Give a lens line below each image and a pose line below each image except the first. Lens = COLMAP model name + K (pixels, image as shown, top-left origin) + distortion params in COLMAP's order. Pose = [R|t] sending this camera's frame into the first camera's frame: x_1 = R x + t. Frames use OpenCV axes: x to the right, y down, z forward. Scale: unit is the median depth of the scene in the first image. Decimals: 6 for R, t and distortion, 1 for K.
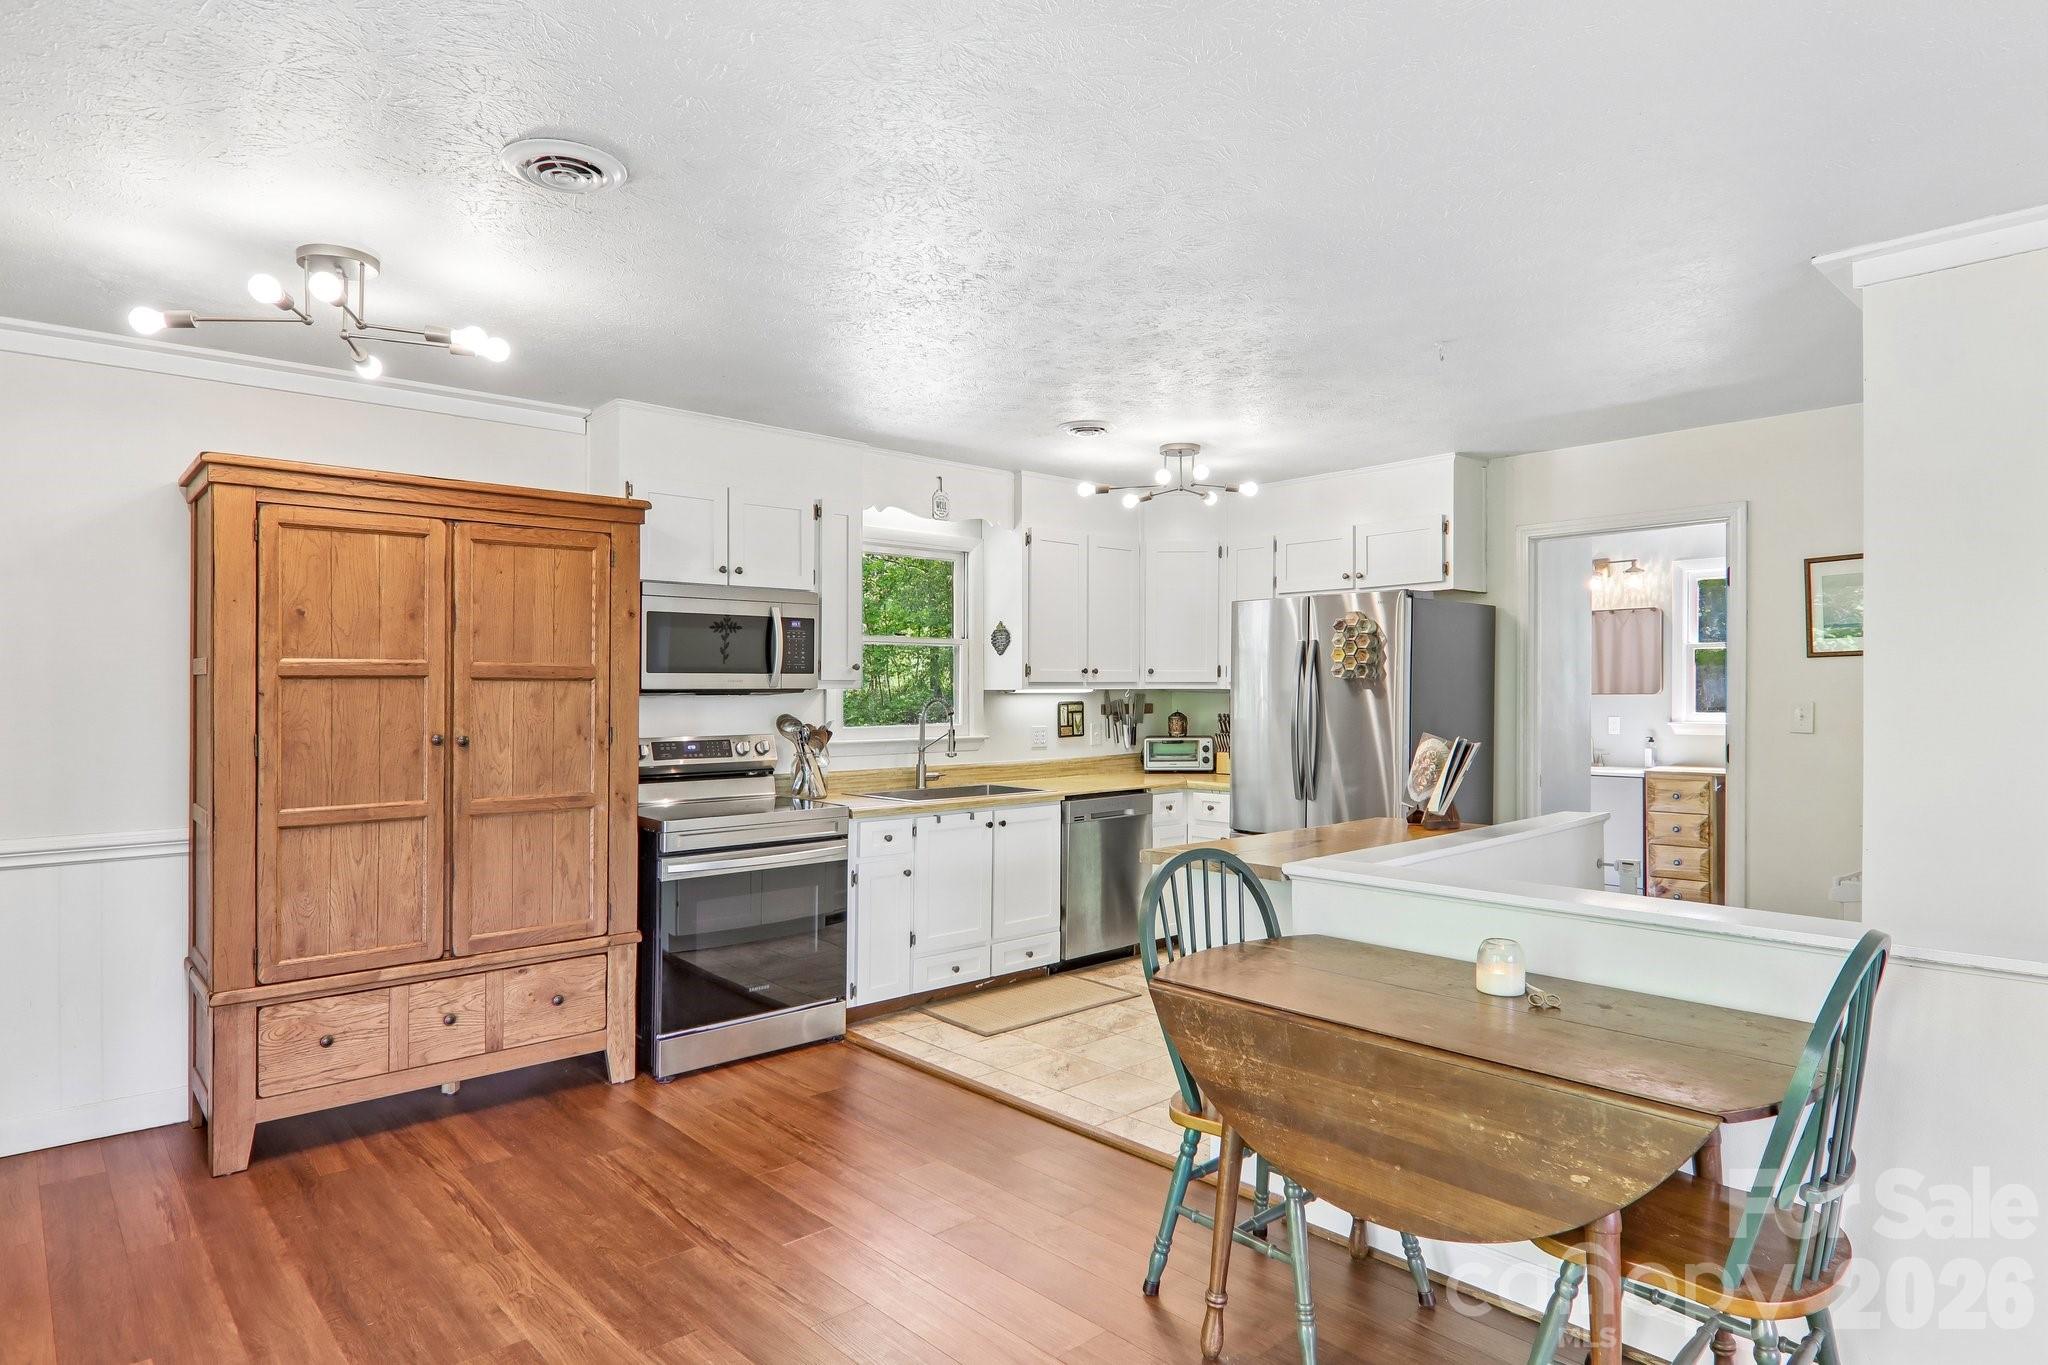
lens RADIAL K [[1144.3, 0, 1054.8], [0, 1144.3, 672.1], [0, 0, 1]] dist [0.001335, -0.016125]
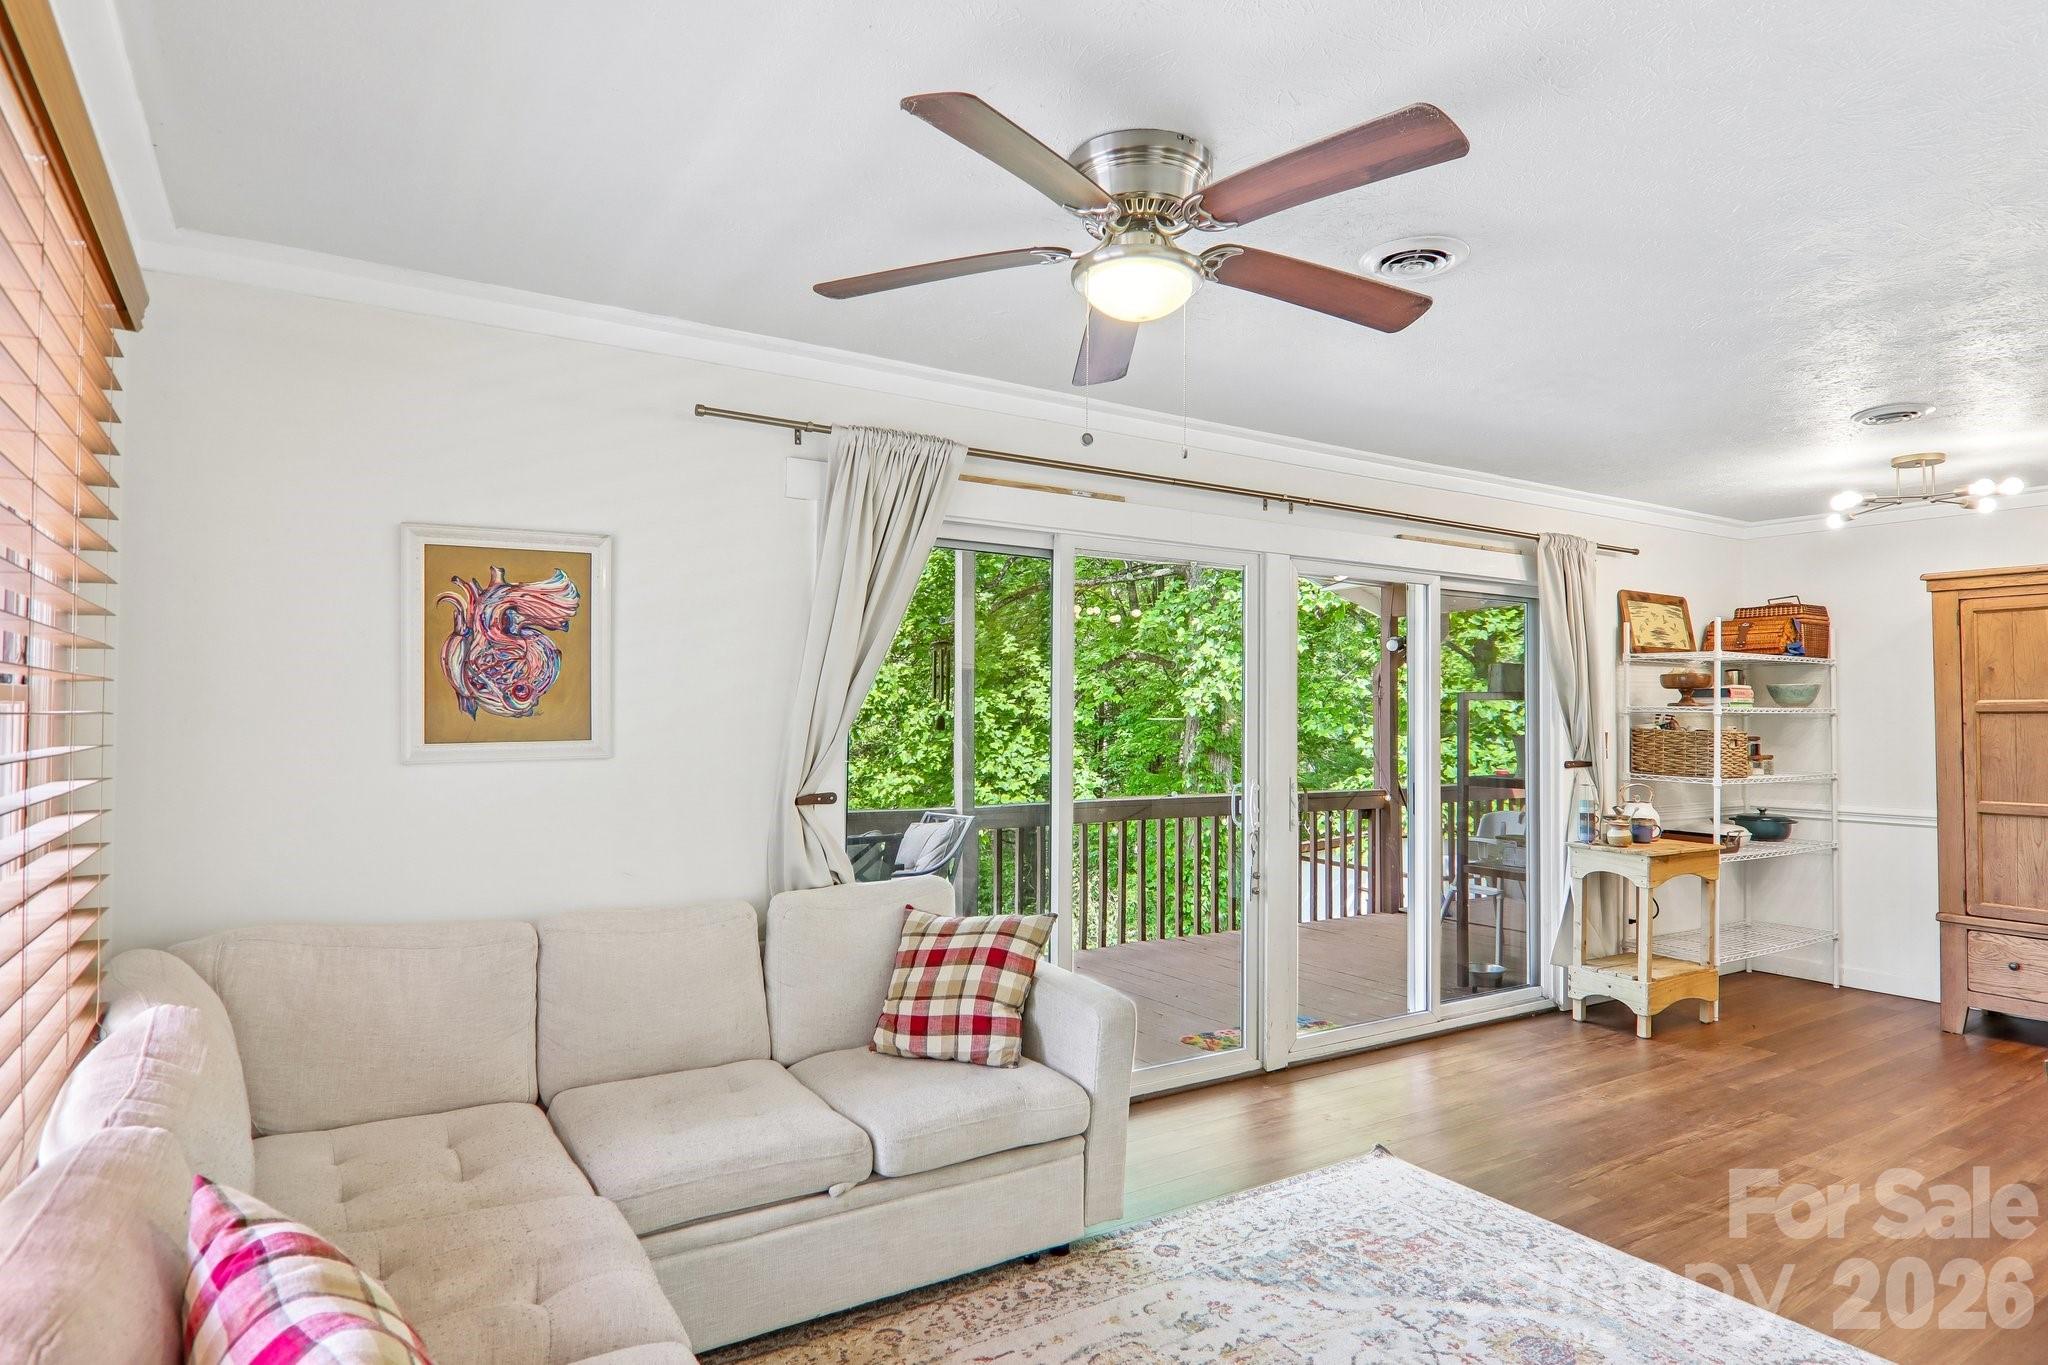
lens RADIAL K [[1144.3, 0, 1002.1], [0, 1144.3, 681.4], [0, 0, 1]] dist [0.001335, -0.016125]
pose [[-0.207088, -0.026642, -0.977959, 0.723806], [0.007889, 0.999551, -0.028900, -0.002413], [0.978290, -0.013700, -0.206785, 0.039191]]
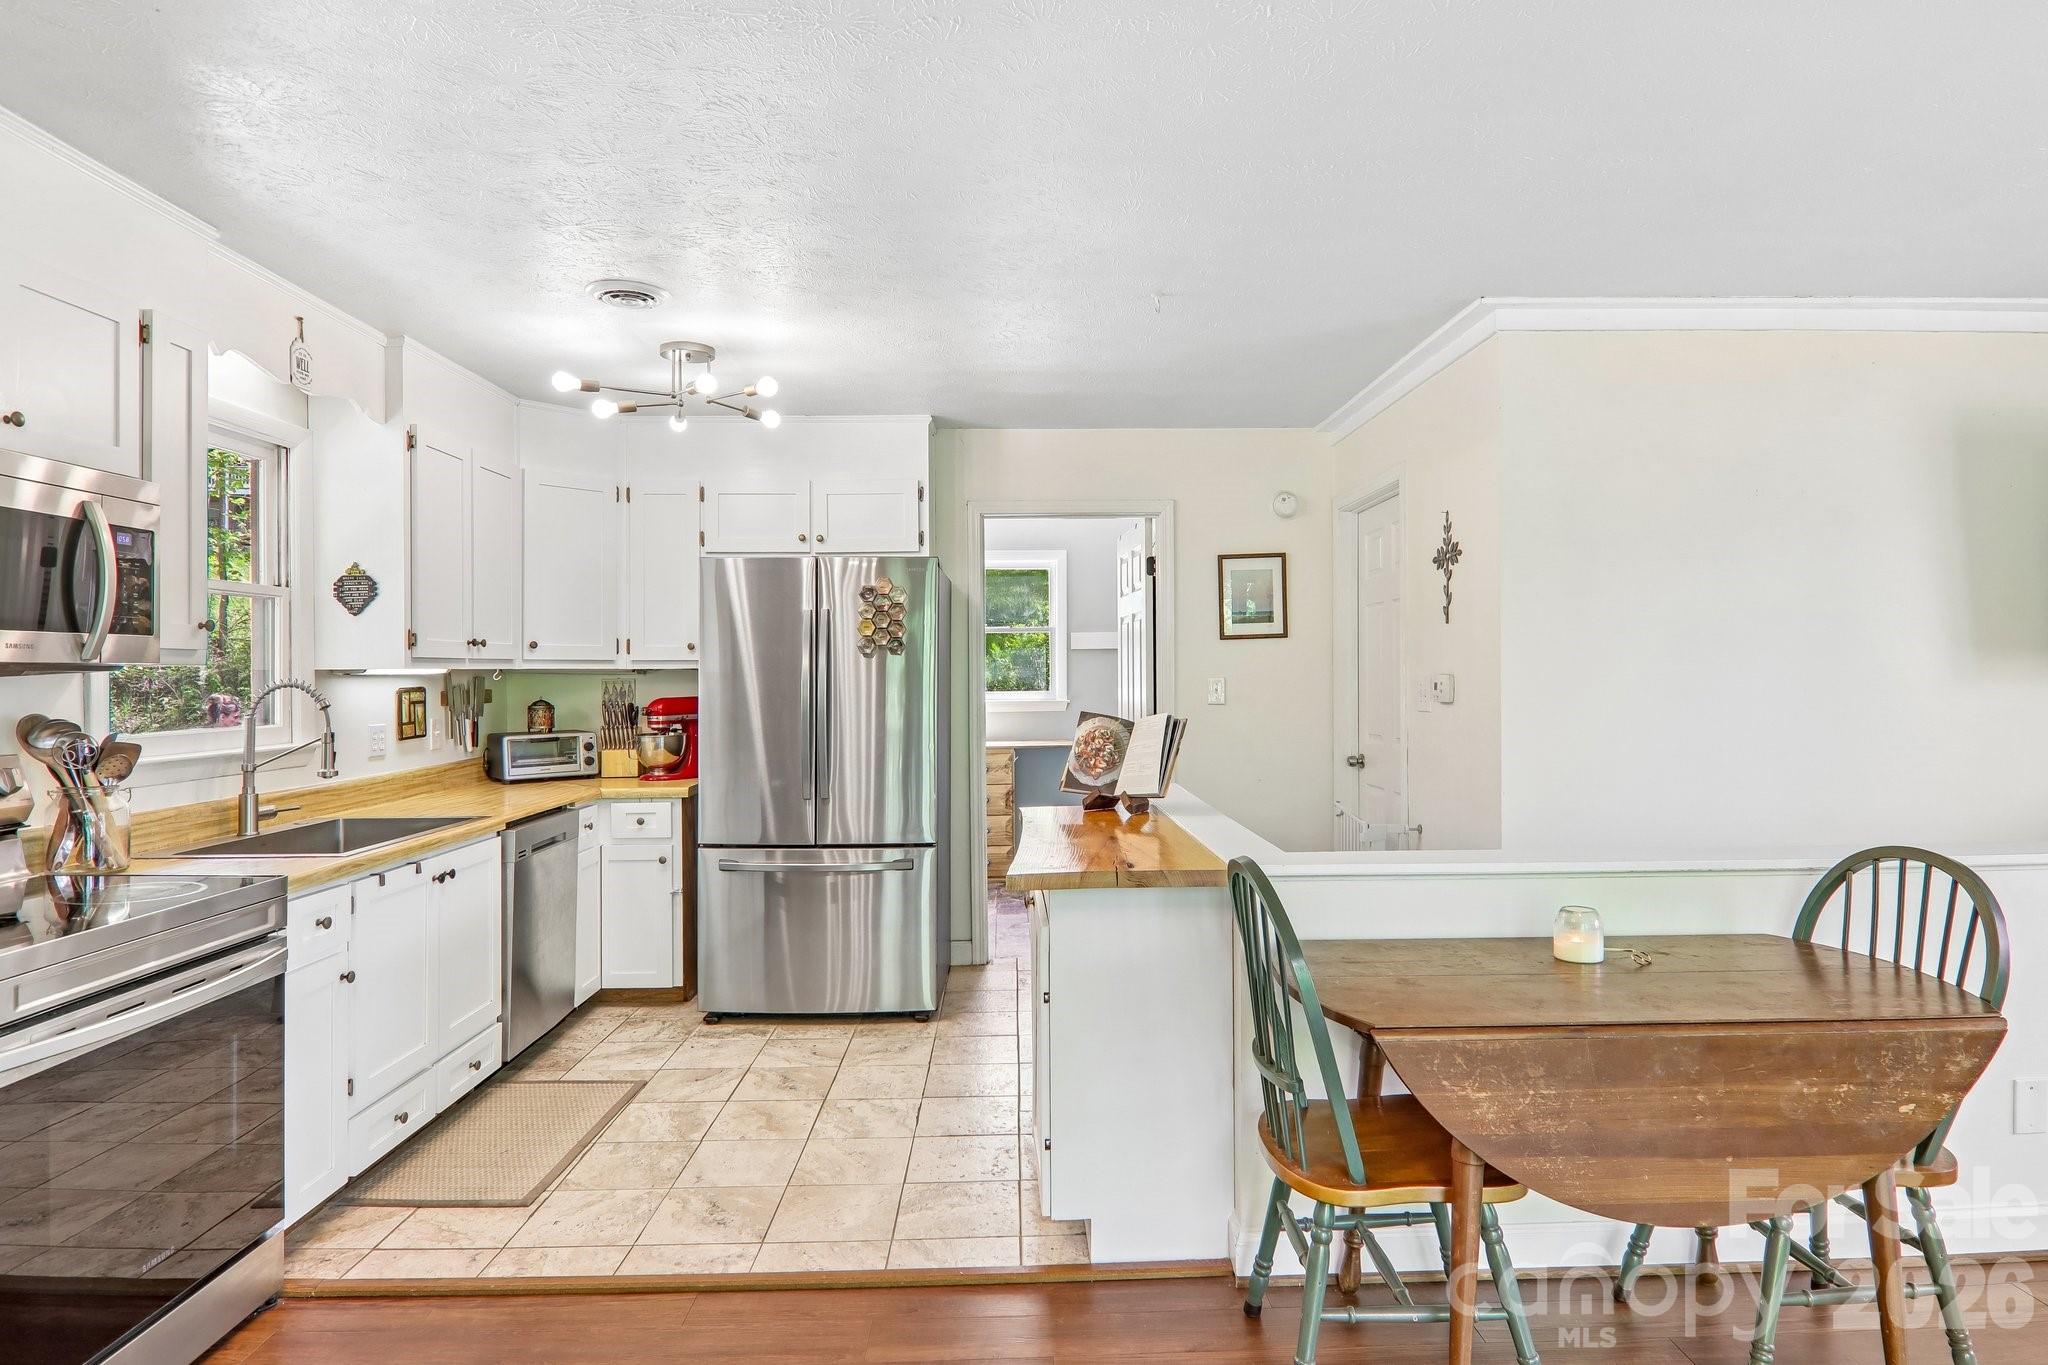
lens RADIAL K [[1144.3, 0, 1034.7], [0, 1144.3, 667.0], [0, 0, 1]] dist [0.001335, -0.016125]
pose [[0.664510, 0.000946, 0.747278, -0.332497], [-0.004255, 0.999988, 0.002517, 0.013105], [-0.747267, -0.004852, 0.664506, 0.346741]]
